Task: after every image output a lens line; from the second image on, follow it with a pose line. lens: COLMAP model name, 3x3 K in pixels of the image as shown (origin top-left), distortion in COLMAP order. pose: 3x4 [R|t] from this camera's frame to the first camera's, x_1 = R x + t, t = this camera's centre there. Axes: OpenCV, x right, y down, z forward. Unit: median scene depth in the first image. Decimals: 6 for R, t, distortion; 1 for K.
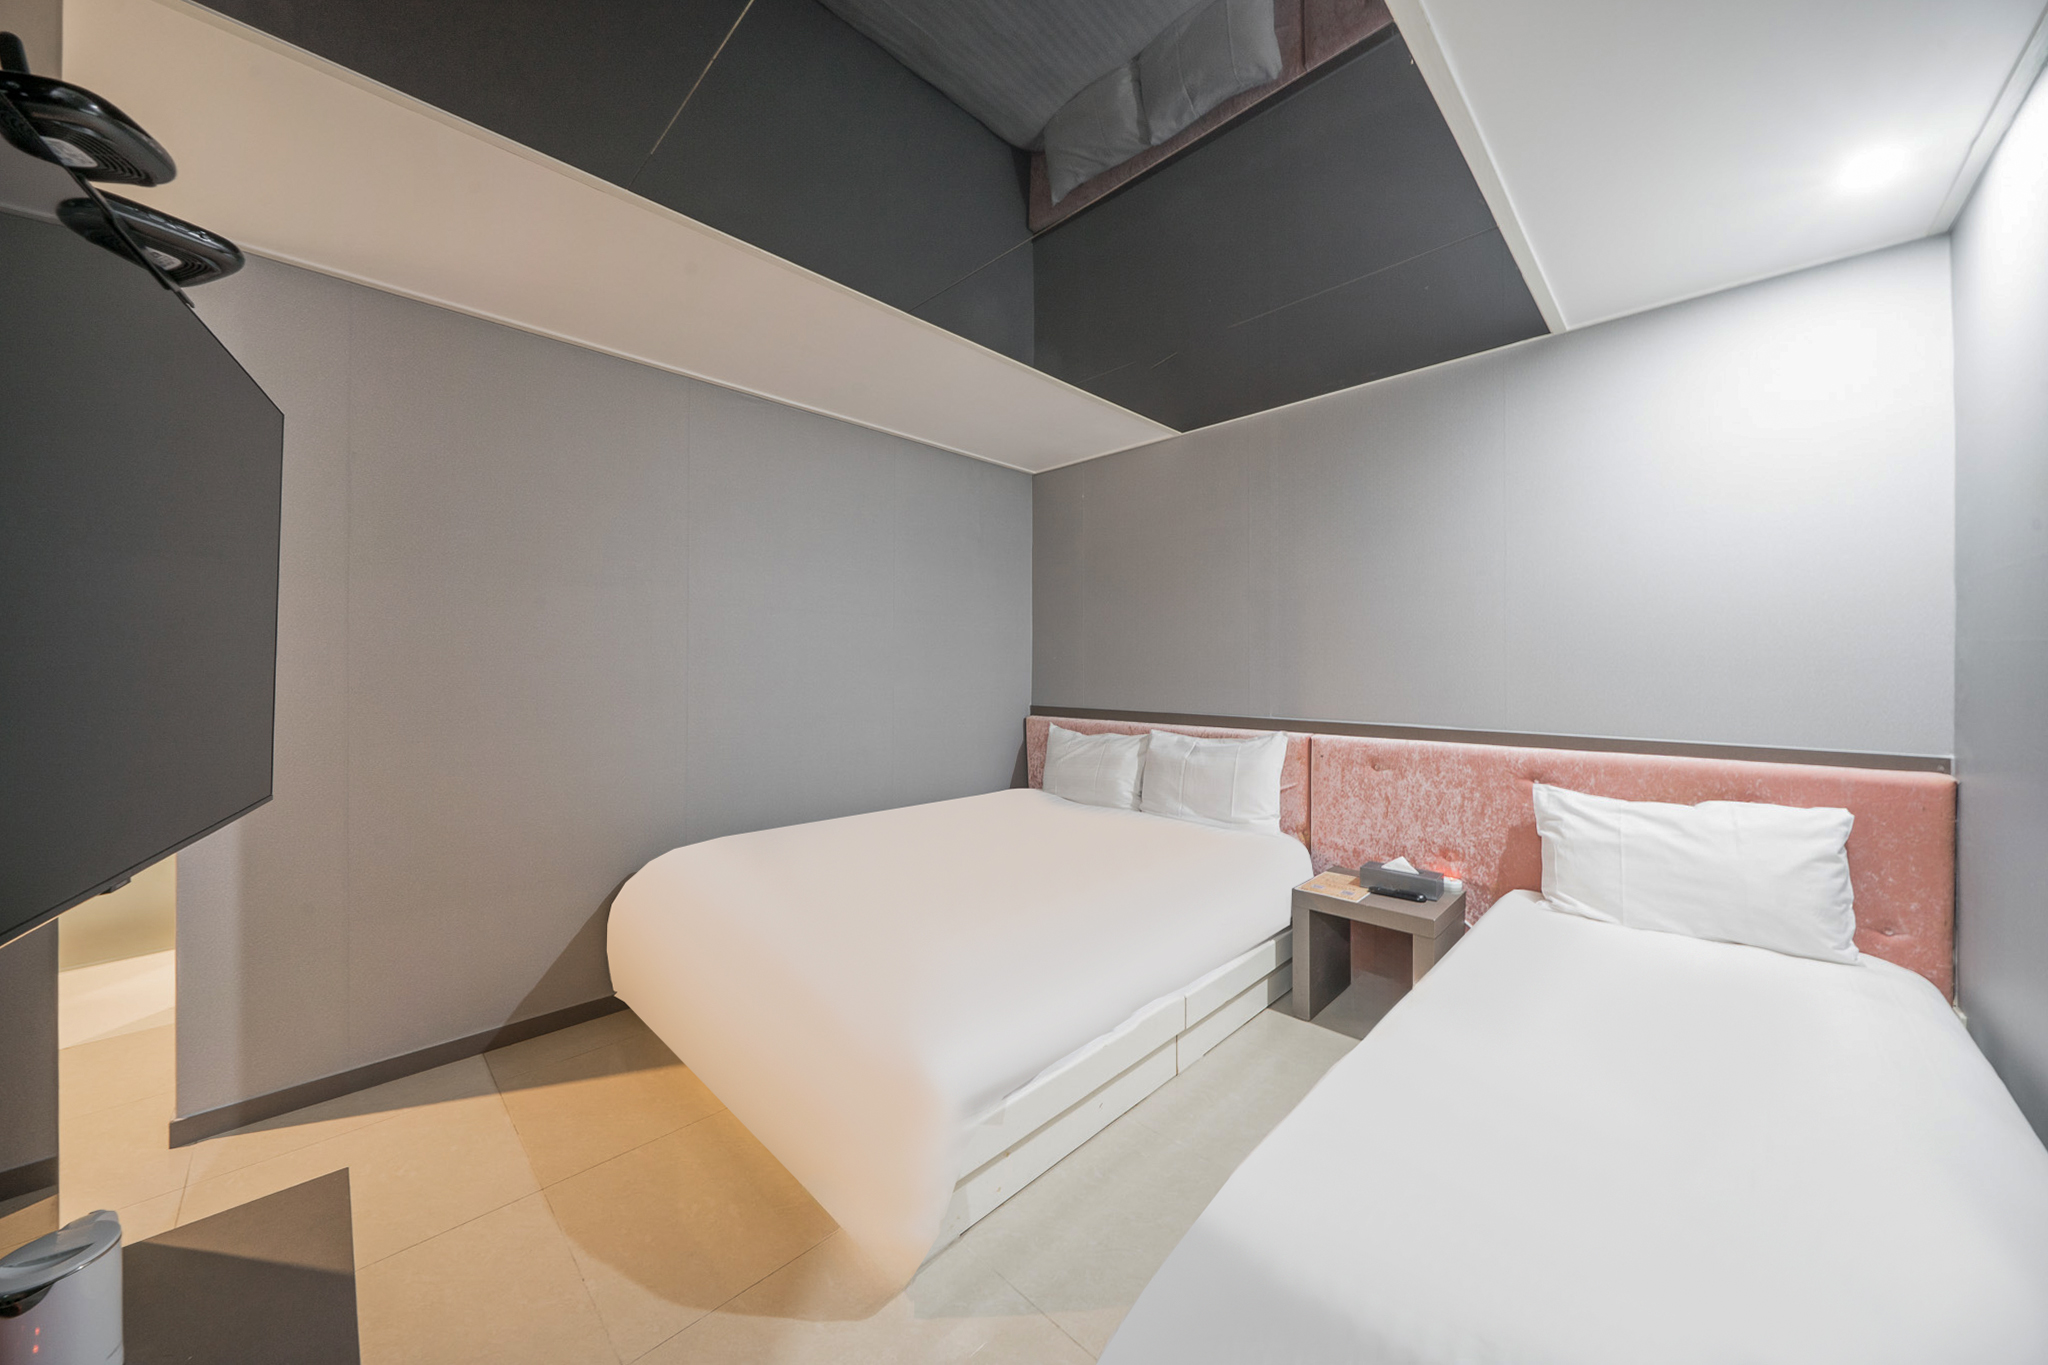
lens RADIAL K [[700.7, 0, 1024.0], [0, 700.7, 682.5], [0, 0, 1]] dist [-0.000190, 0.000007]
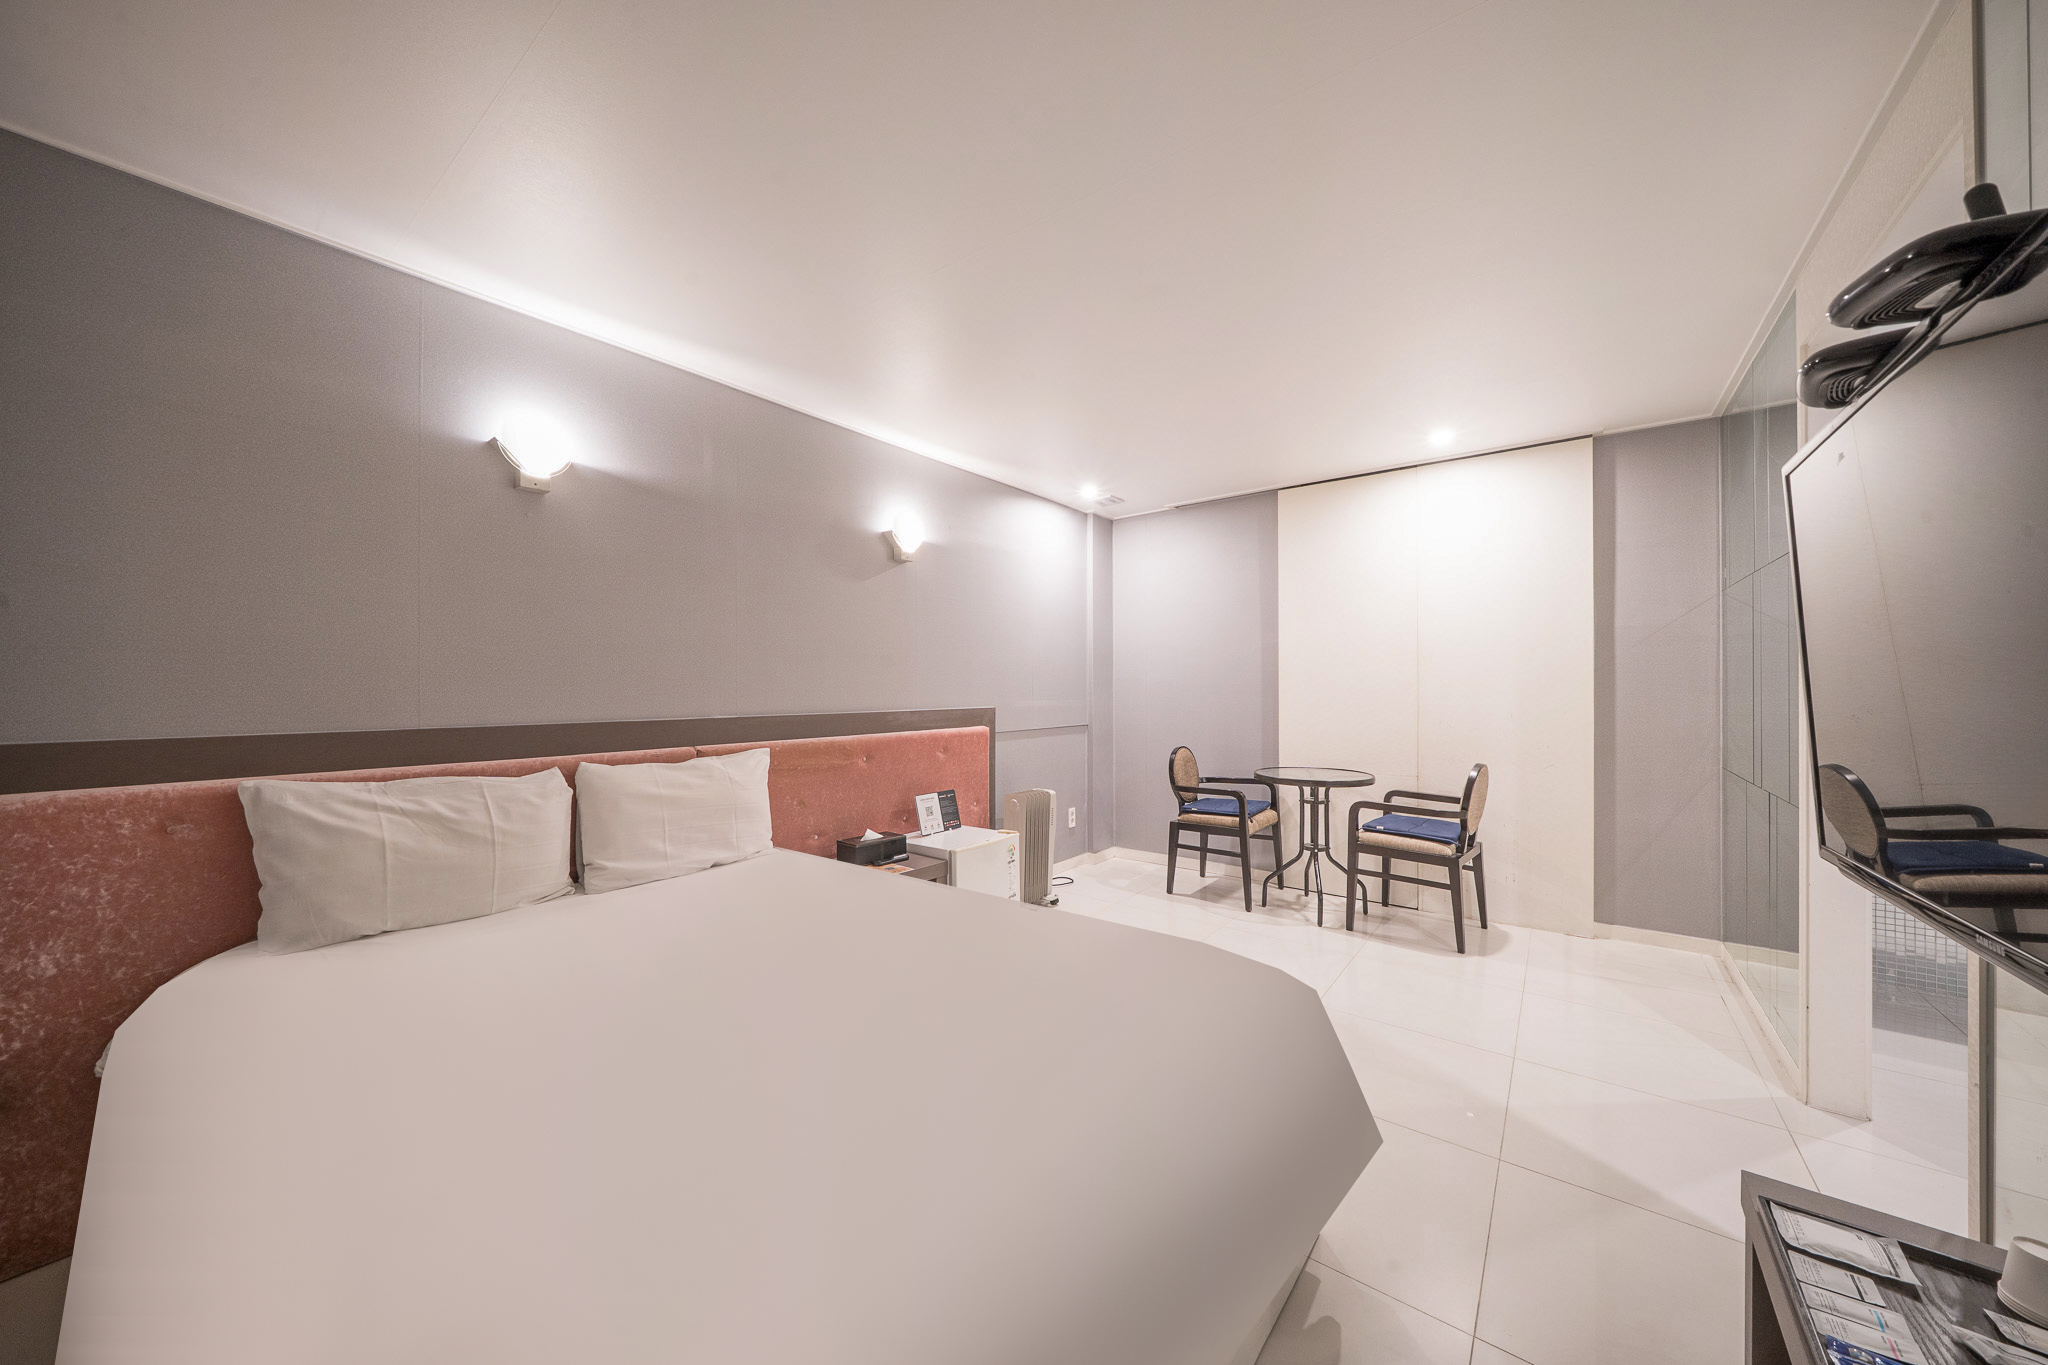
lens RADIAL K [[686.1, 0, 1024.0], [0, 686.1, 682.5], [0, 0, 1]] dist [0.000195, 0.000008]
pose [[-0.107146, -0.000924, 0.994243, -0.609938], [0.005457, 0.999984, 0.001517, -0.012194], [-0.994228, 0.005588, -0.107139, 0.730735]]
